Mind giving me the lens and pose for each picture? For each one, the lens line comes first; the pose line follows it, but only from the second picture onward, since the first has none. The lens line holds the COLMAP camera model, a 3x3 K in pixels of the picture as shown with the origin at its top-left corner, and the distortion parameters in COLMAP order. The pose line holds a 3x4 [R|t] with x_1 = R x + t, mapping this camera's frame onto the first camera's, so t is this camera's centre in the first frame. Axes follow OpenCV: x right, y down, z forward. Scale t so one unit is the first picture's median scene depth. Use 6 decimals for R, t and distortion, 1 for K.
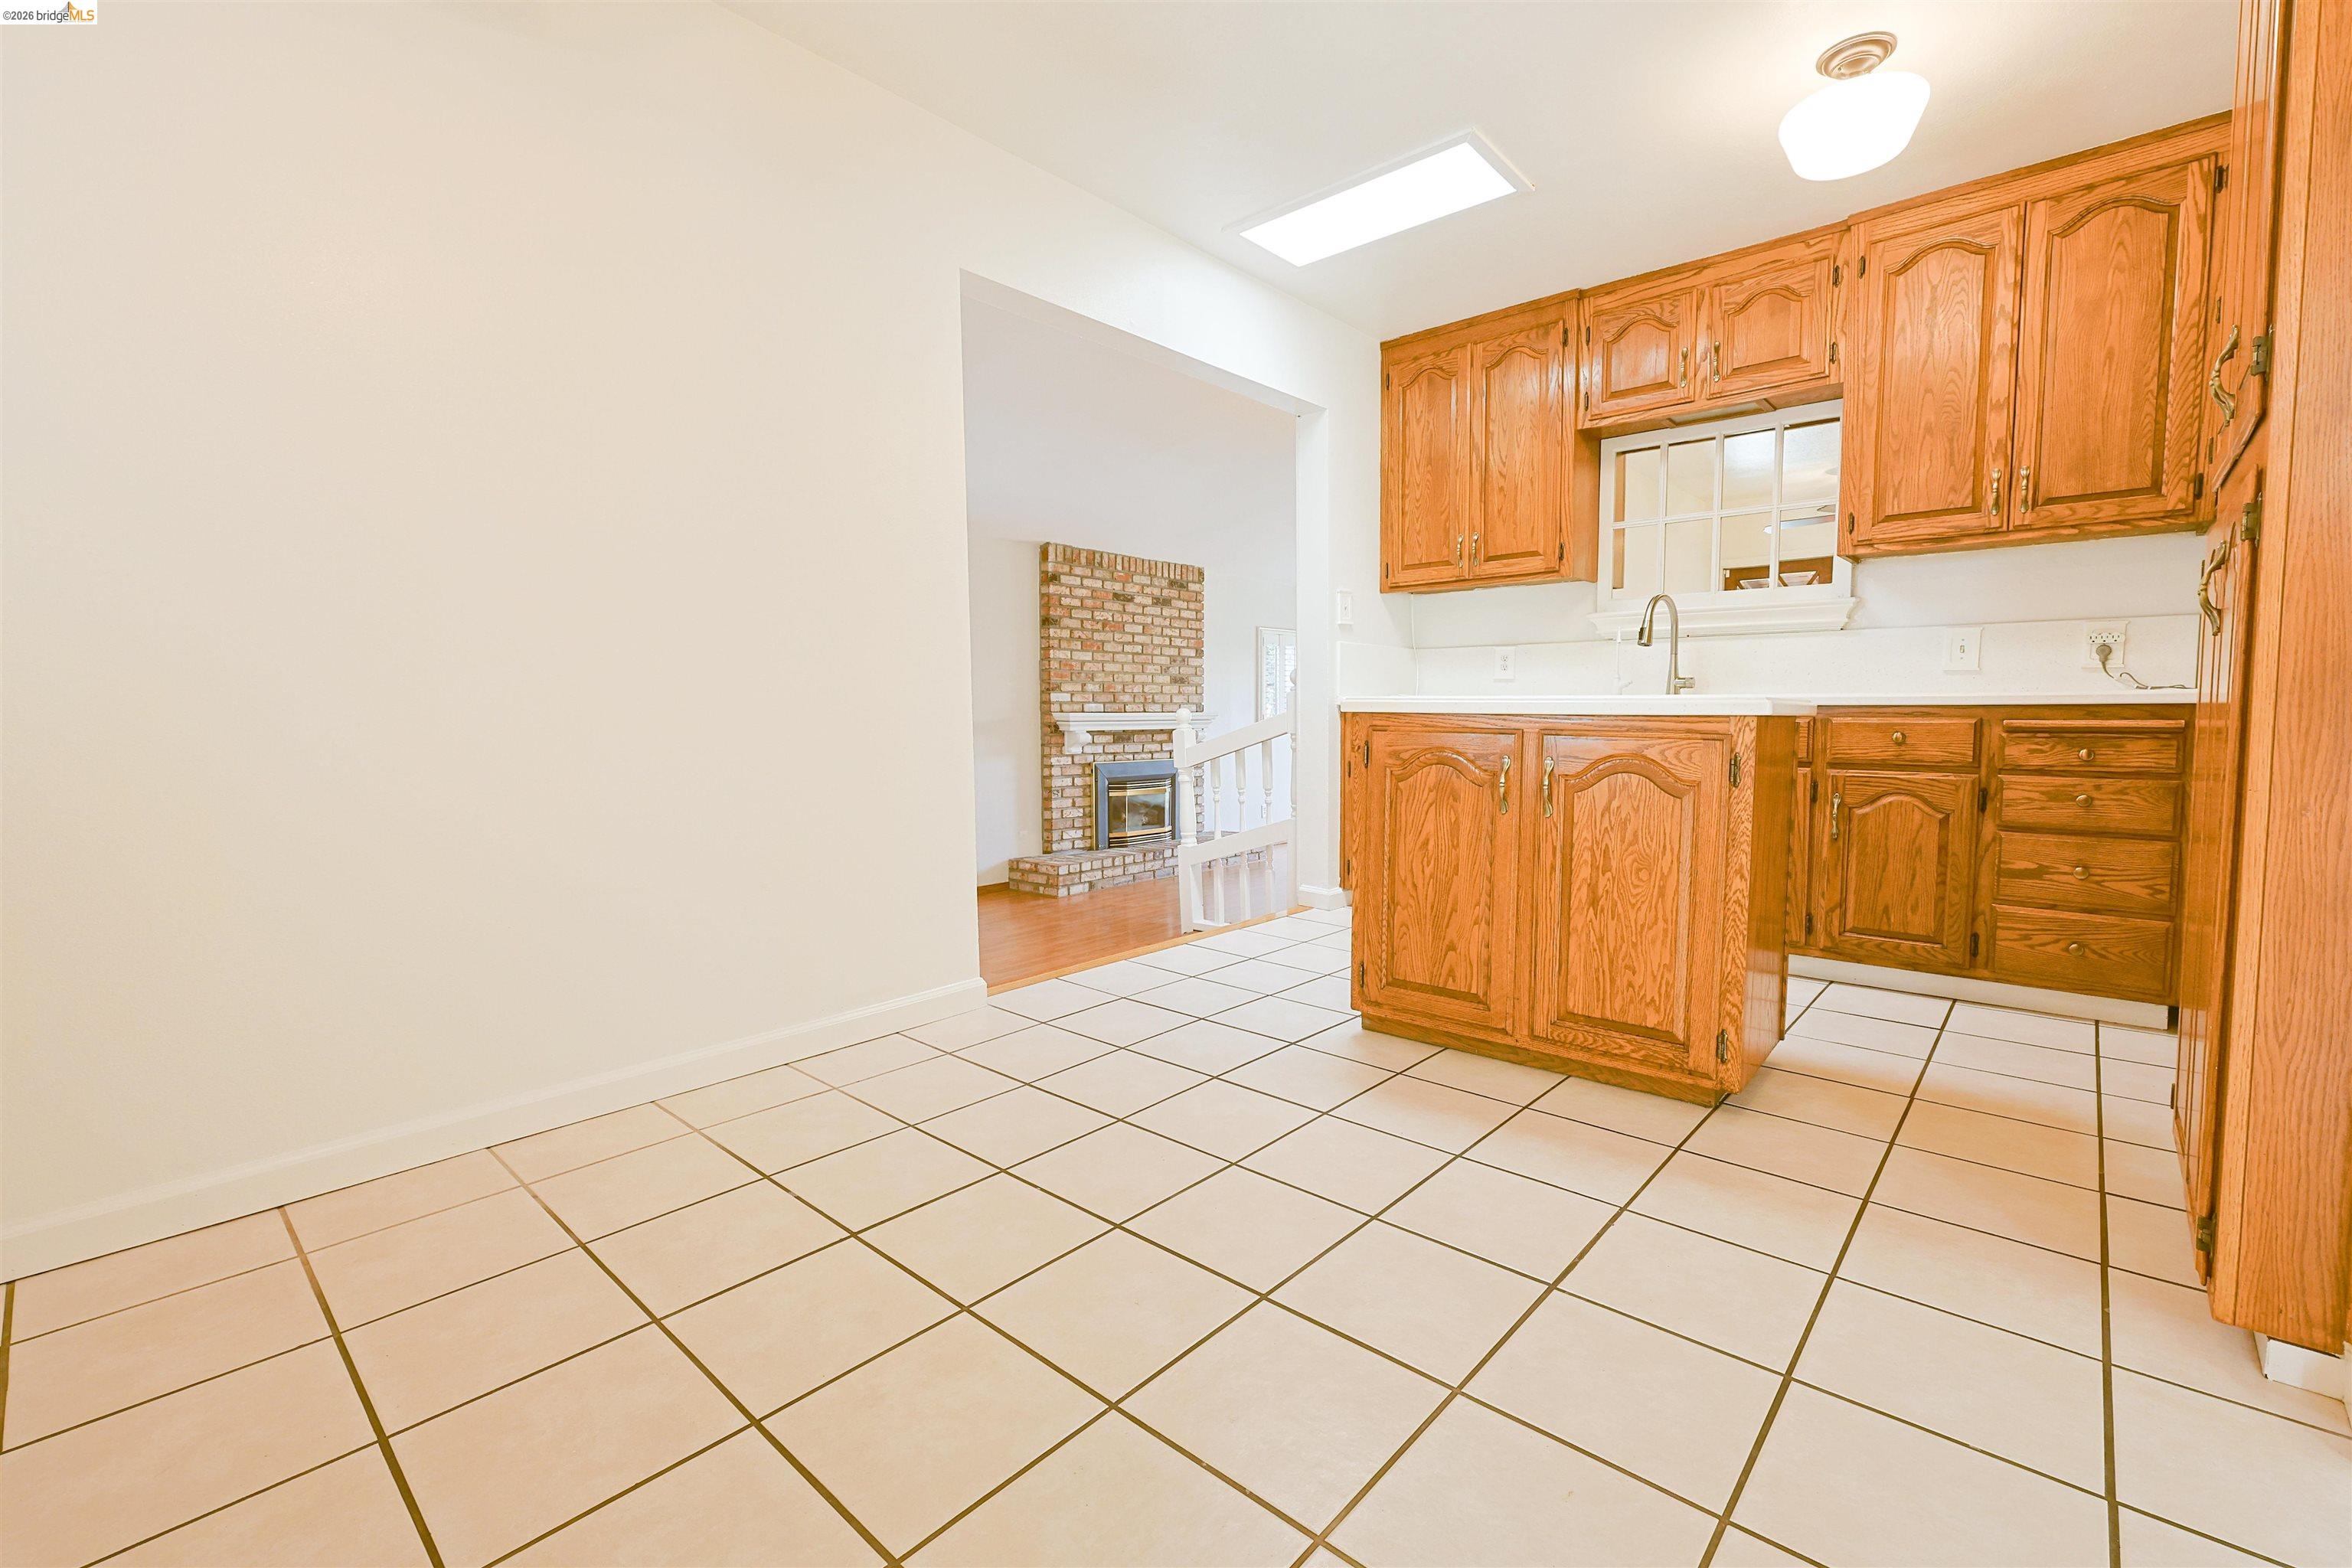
lens RADIAL K [[999.0, 0, 1189.9], [0, 999.0, 778.1], [0, 0, 1]] dist [-0.003349, -0.000045]
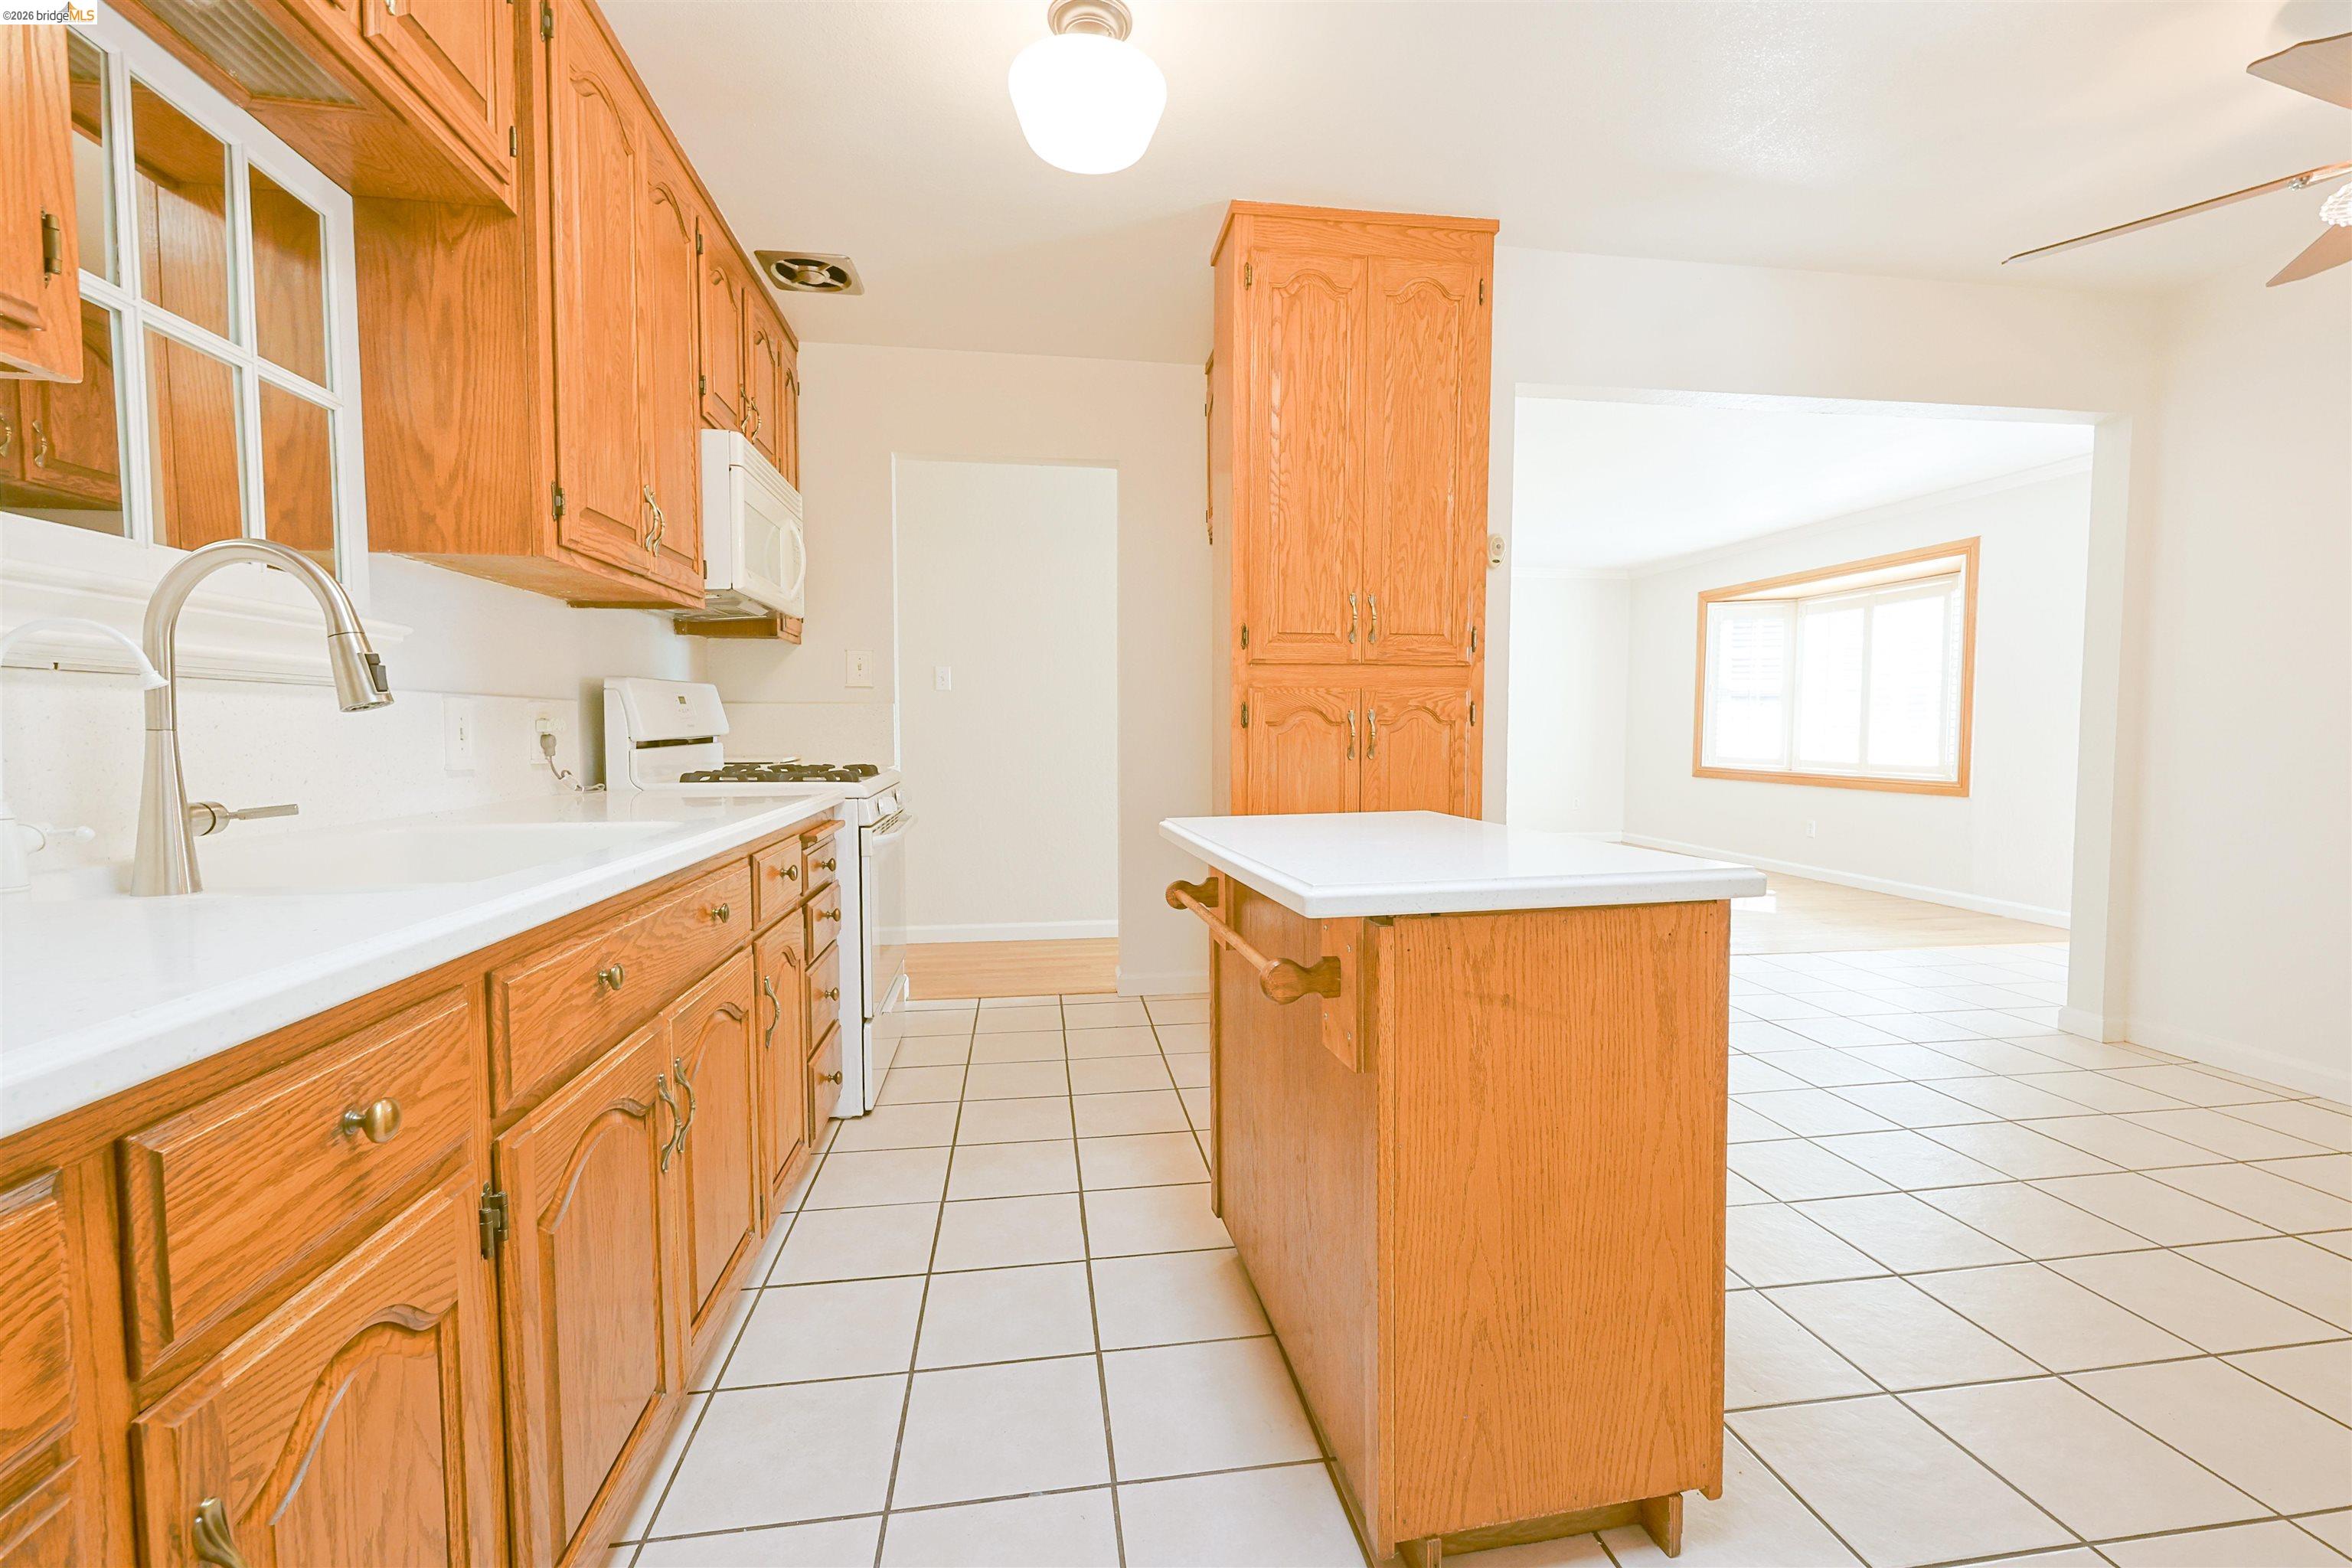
lens RADIAL K [[1024.5, 0, 1190.4], [0, 1024.5, 782.4], [0, 0, 1]] dist [-0.001580, -0.000947]
pose [[-0.775355, -0.030907, 0.630769, 0.050082], [0.048146, 0.993002, 0.107839, -0.157049], [-0.629687, 0.113982, -0.768441, 1.294854]]
